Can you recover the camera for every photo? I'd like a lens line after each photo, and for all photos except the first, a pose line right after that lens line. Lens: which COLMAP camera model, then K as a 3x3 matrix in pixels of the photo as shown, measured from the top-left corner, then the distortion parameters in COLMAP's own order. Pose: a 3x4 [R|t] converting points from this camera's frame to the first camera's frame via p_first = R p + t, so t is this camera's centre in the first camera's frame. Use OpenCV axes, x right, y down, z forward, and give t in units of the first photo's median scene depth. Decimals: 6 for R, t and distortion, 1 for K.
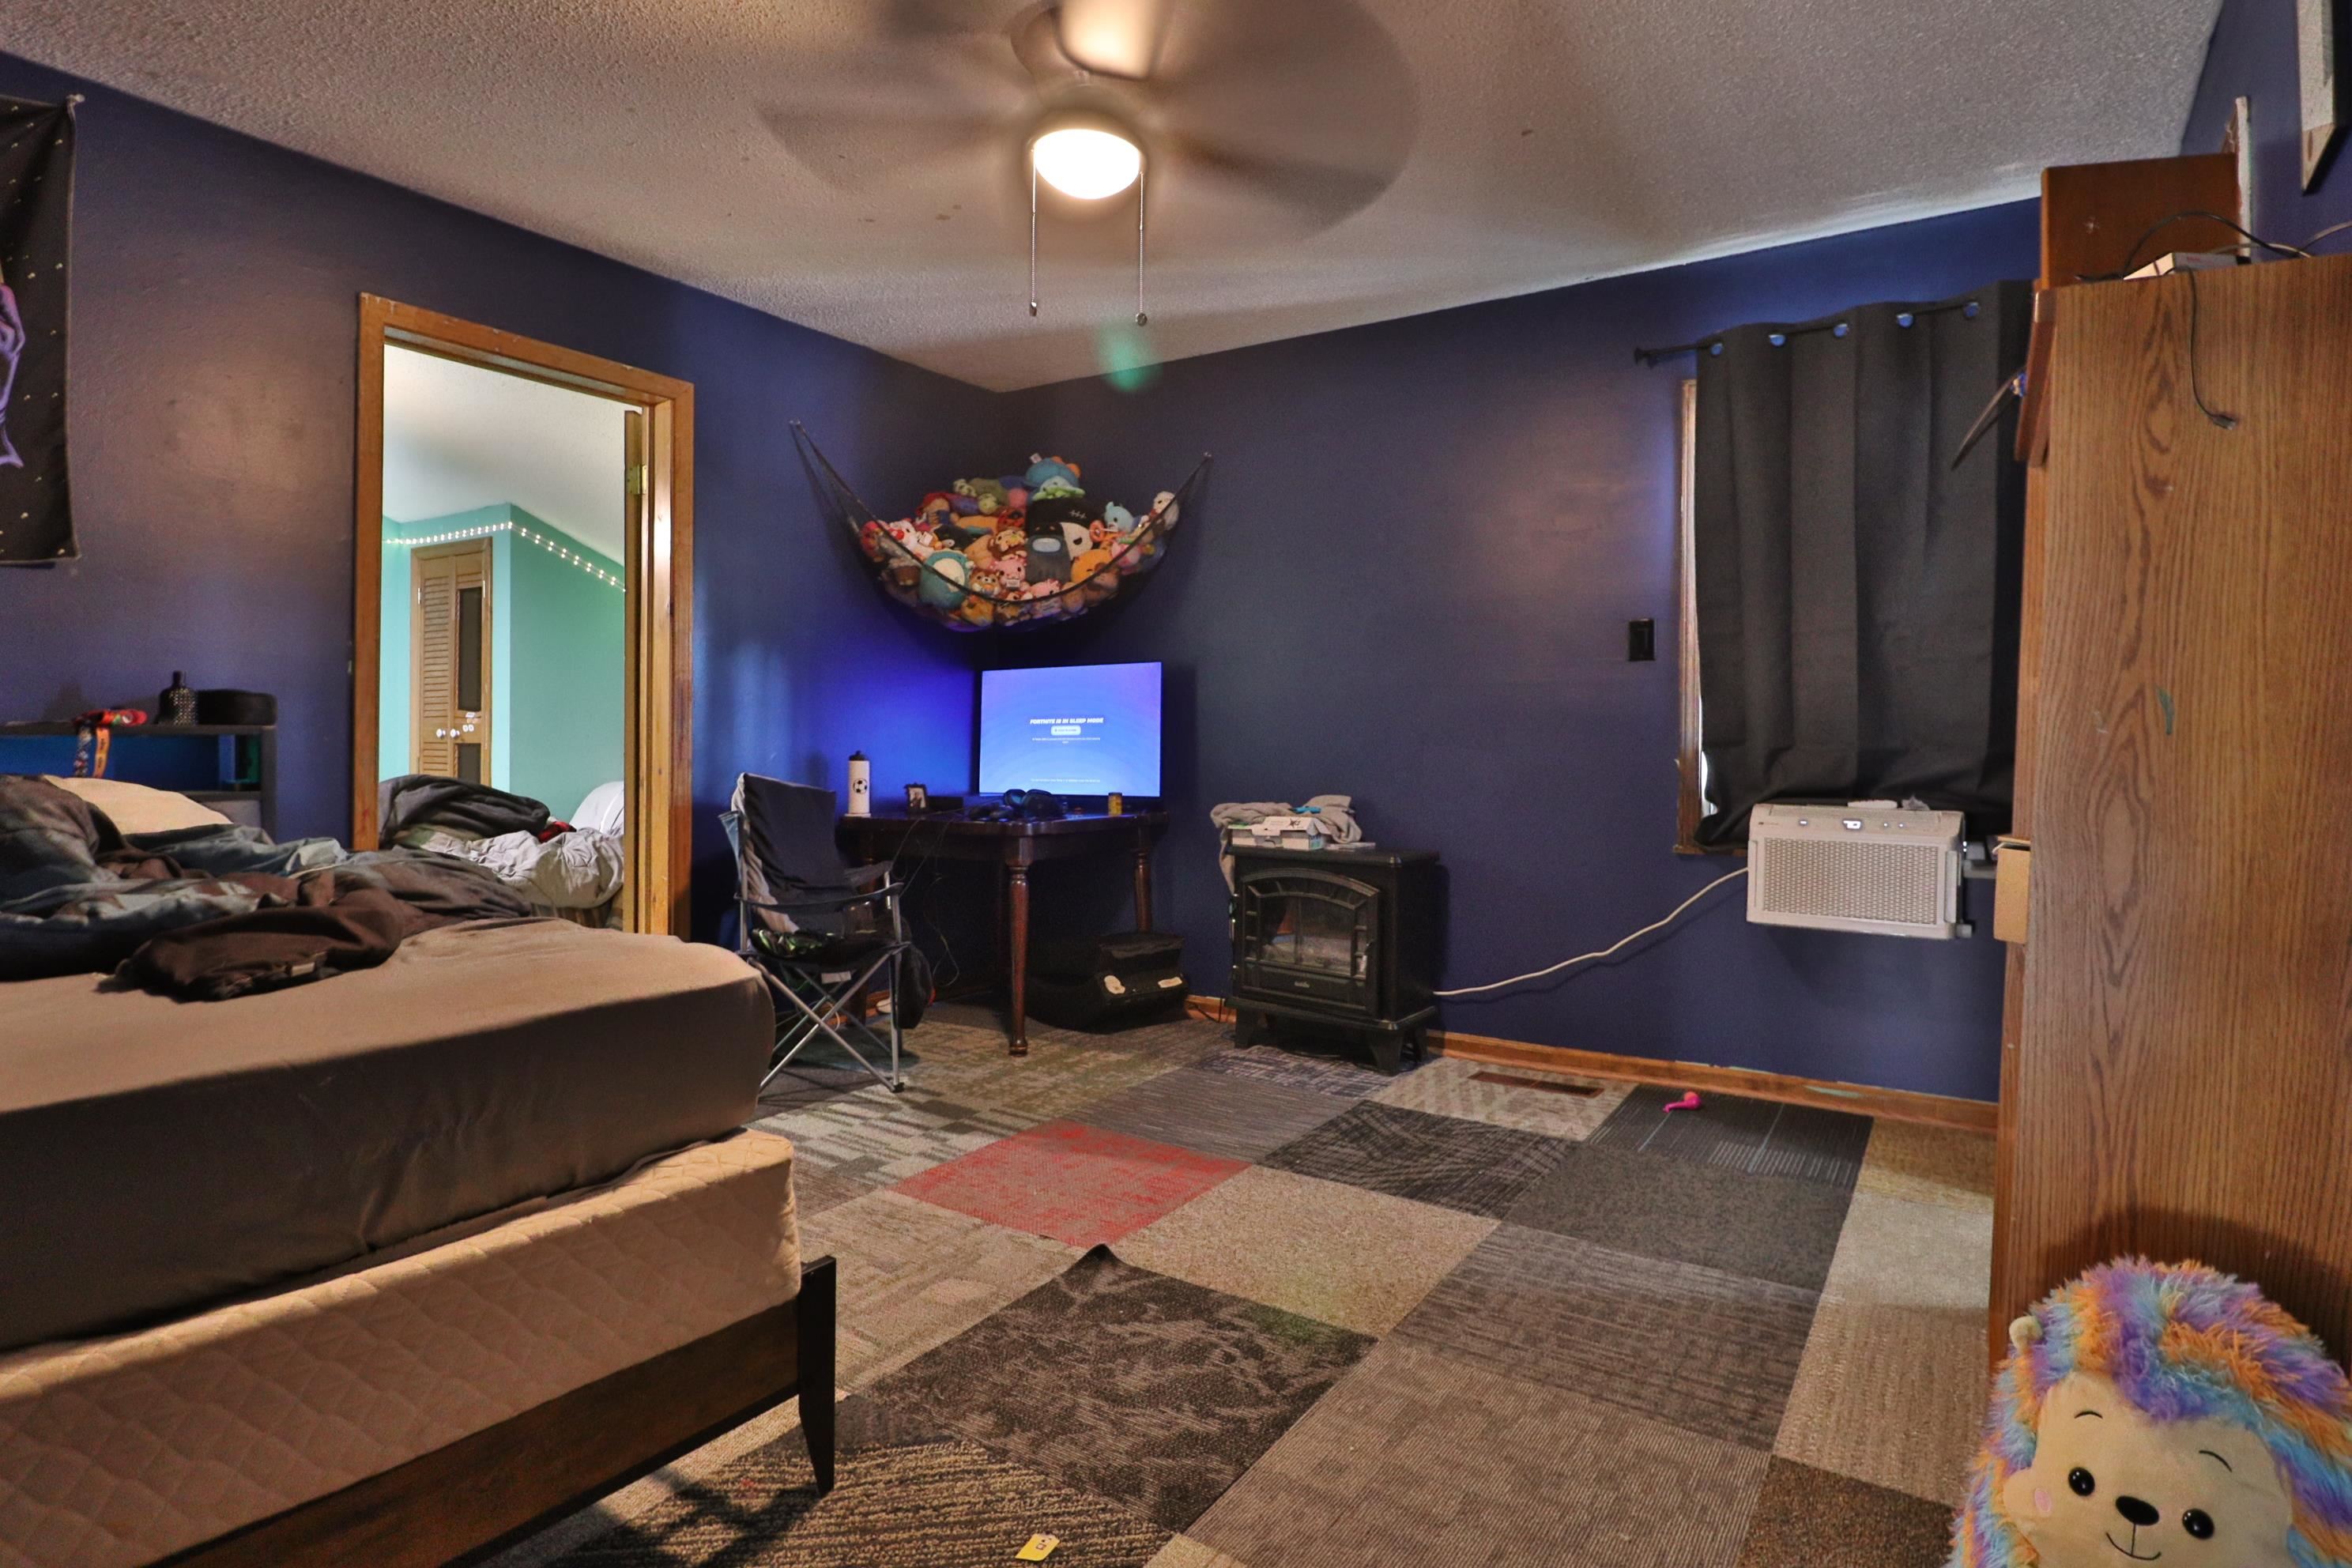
lens RADIAL K [[1225.5, 0, 1190.7], [0, 1225.5, 746.1], [0, 0, 1]] dist [0.001539, -0.016742]
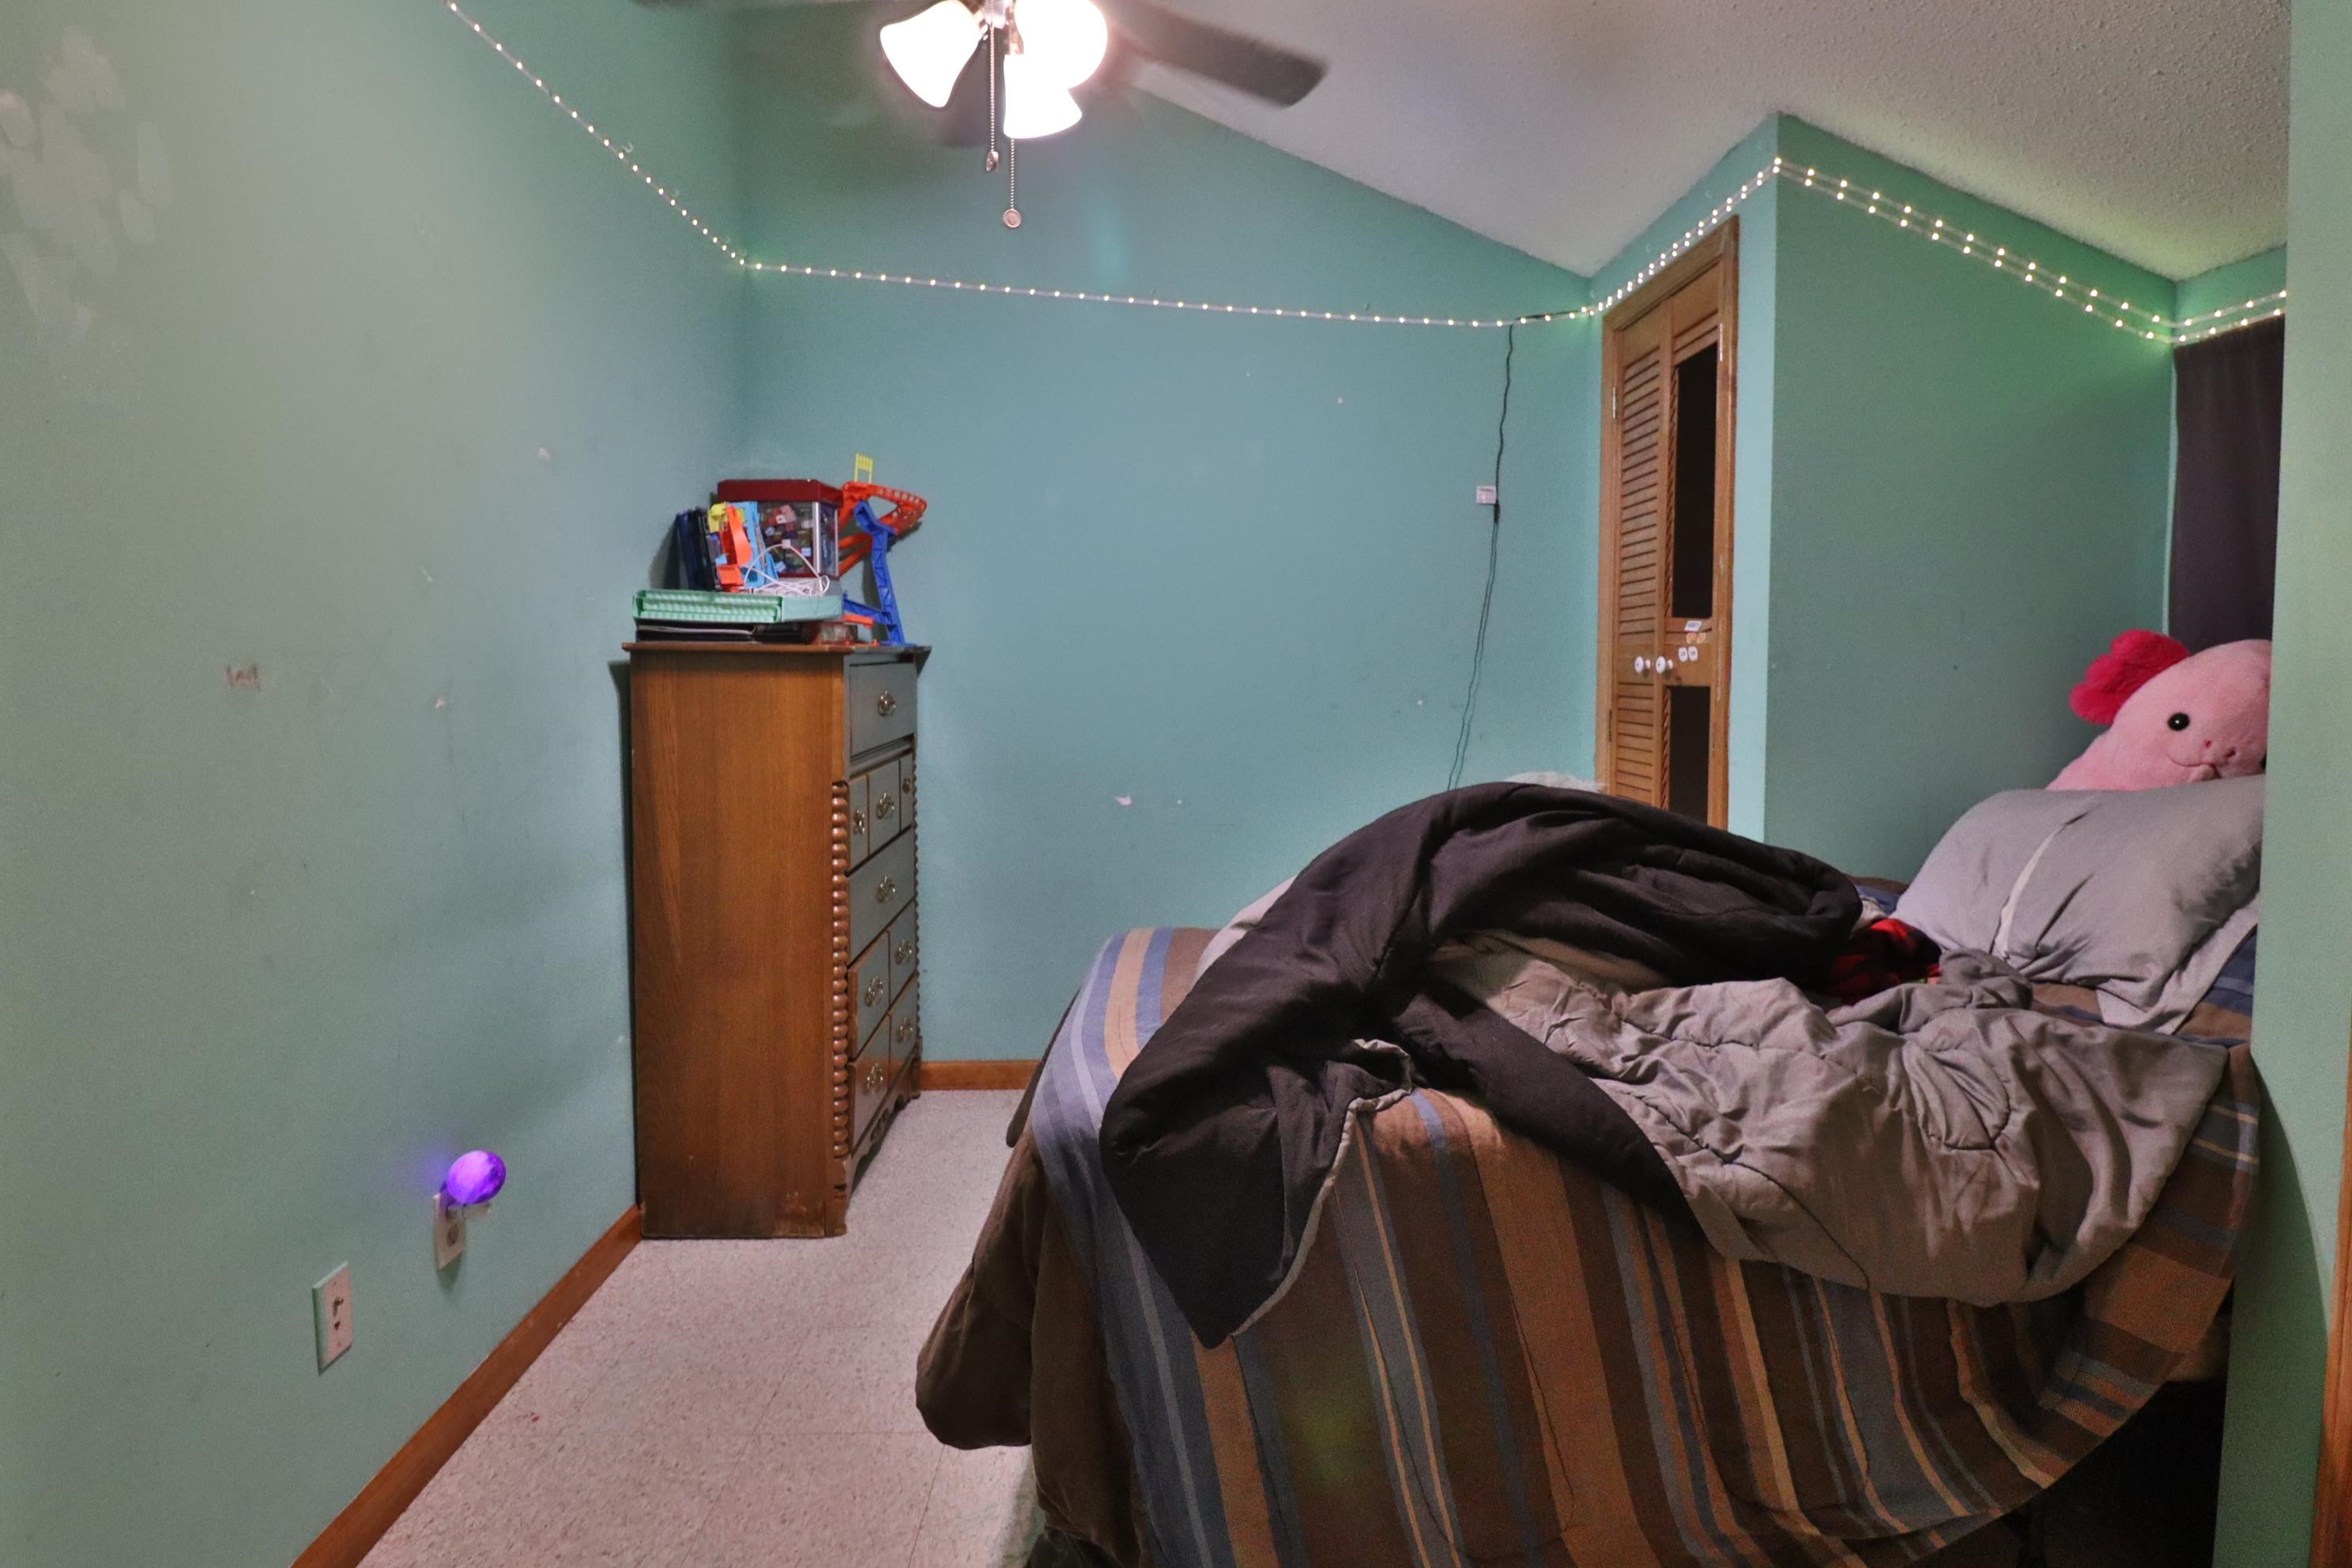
lens RADIAL K [[1225.5, 0, 1190.7], [0, 1225.5, 746.1], [0, 0, 1]] dist [0.001539, -0.016742]
pose [[0.558192, 0.043407, -0.828575, -0.356750], [0.011220, 0.998144, 0.059849, -0.011288], [0.829636, -0.042703, 0.556669, 0.674818]]
